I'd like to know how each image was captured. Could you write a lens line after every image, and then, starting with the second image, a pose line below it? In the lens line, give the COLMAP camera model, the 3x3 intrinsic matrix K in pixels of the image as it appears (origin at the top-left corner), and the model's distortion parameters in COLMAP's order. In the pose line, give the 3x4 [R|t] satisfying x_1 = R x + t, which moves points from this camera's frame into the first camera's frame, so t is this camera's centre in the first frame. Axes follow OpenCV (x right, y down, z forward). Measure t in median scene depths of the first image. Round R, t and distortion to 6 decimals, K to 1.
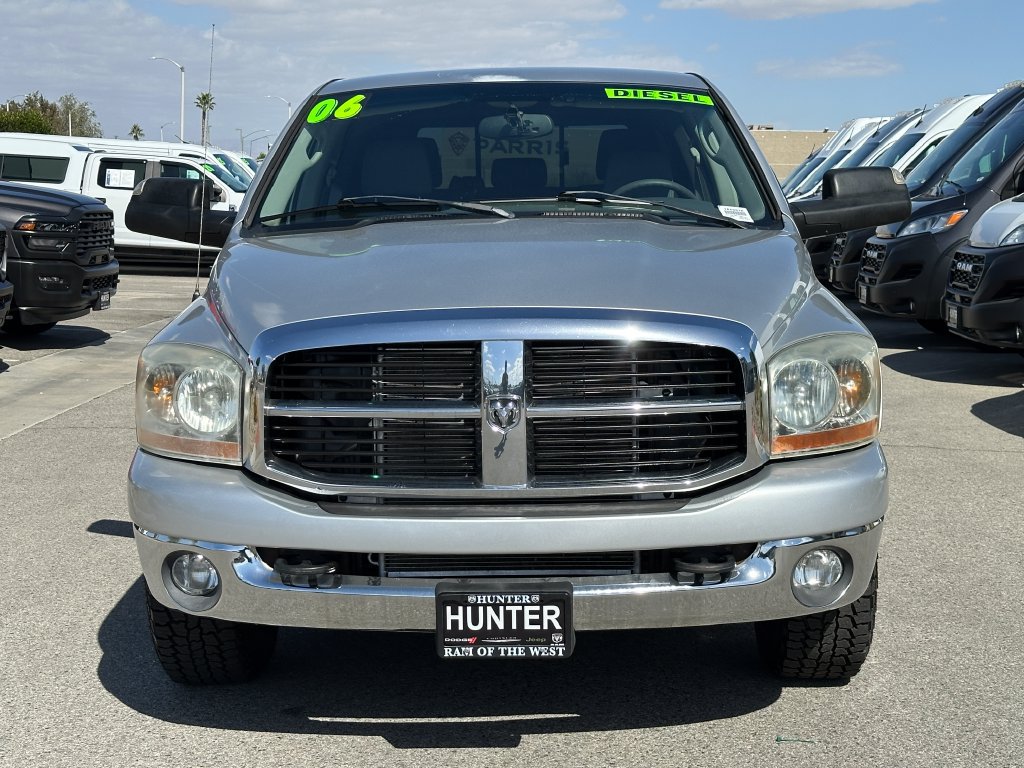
lens RADIAL K [[1740.9, 0, 487.7], [0, 1740.9, 384.0], [0, 0, 1]] dist [0.067350, 0.092966]
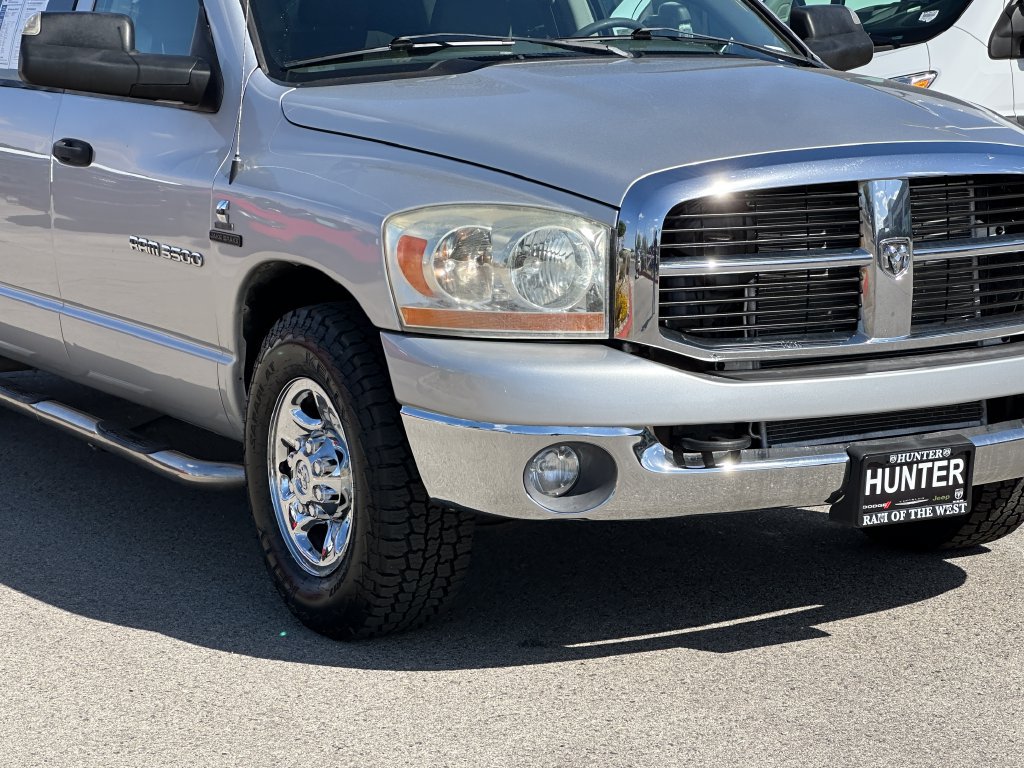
lens RADIAL K [[2547.1, 0, 512.0], [0, 2547.1, 384.0], [0, 0, 1]] dist [-0.105068, 5.406932]
pose [[0.848541, -0.070814, 0.524370, -0.867739], [0.065523, 0.997439, 0.028670, 0.031096], [-0.525057, 0.010031, 0.851008, -0.043702]]
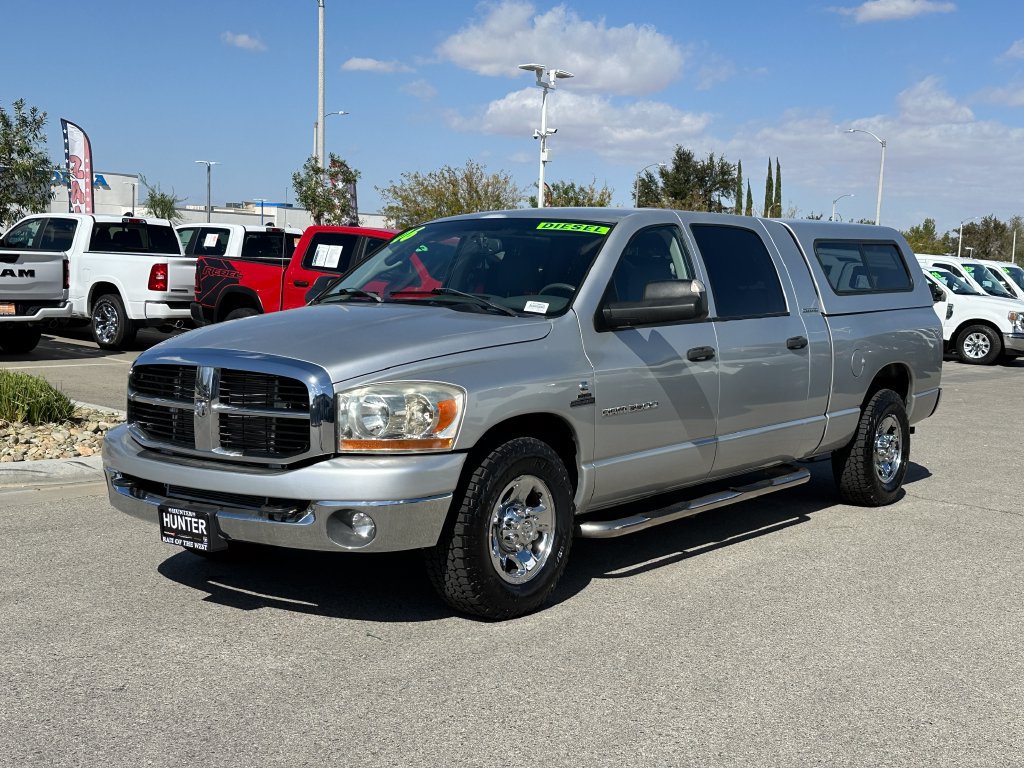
lens RADIAL K [[1338.2, 0, 493.2], [0, 1338.2, 384.7], [0, 0, 1]] dist [0.124803, -0.001457]
pose [[0.796489, 0.074730, -0.600017, 1.042356], [-0.098844, 0.995076, -0.007277, -0.025253], [0.596519, 0.065104, 0.799954, 0.088760]]
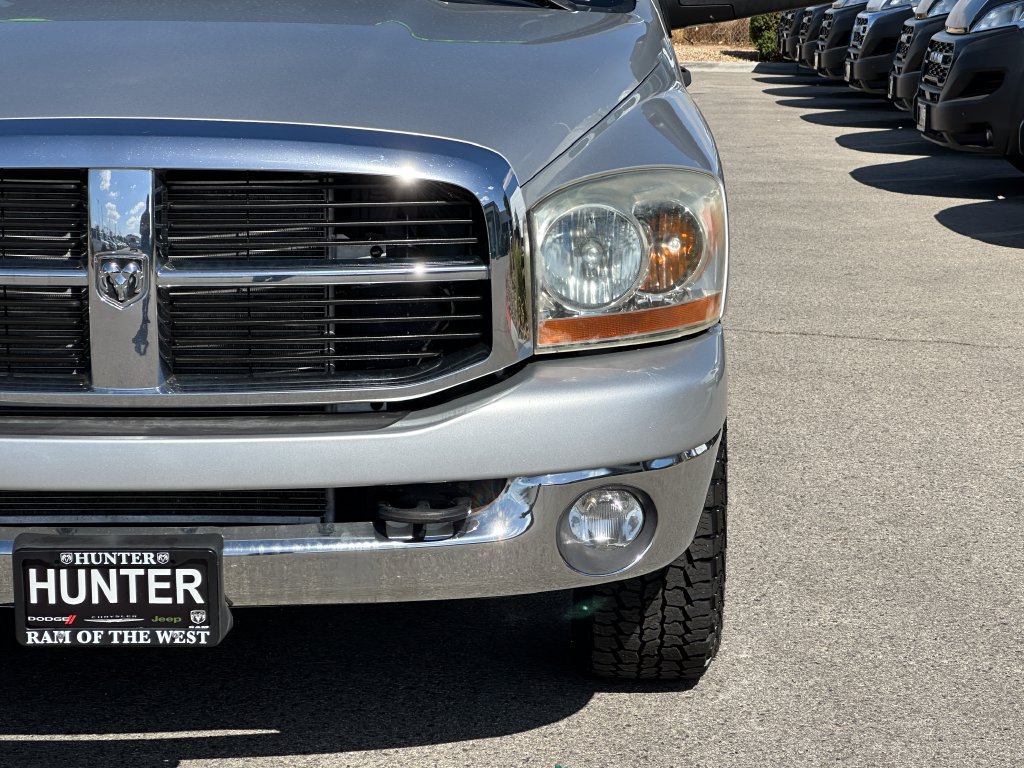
lens RADIAL K [[2547.1, 0, 512.0], [0, 2547.1, 384.0], [0, 0, 1]] dist [-0.105068, 5.406932]
pose [[0.999754, 0.013162, 0.017872, 0.139229], [-0.014111, 0.998437, 0.054080, 0.002021], [-0.017132, -0.054319, 0.998377, 0.027541]]
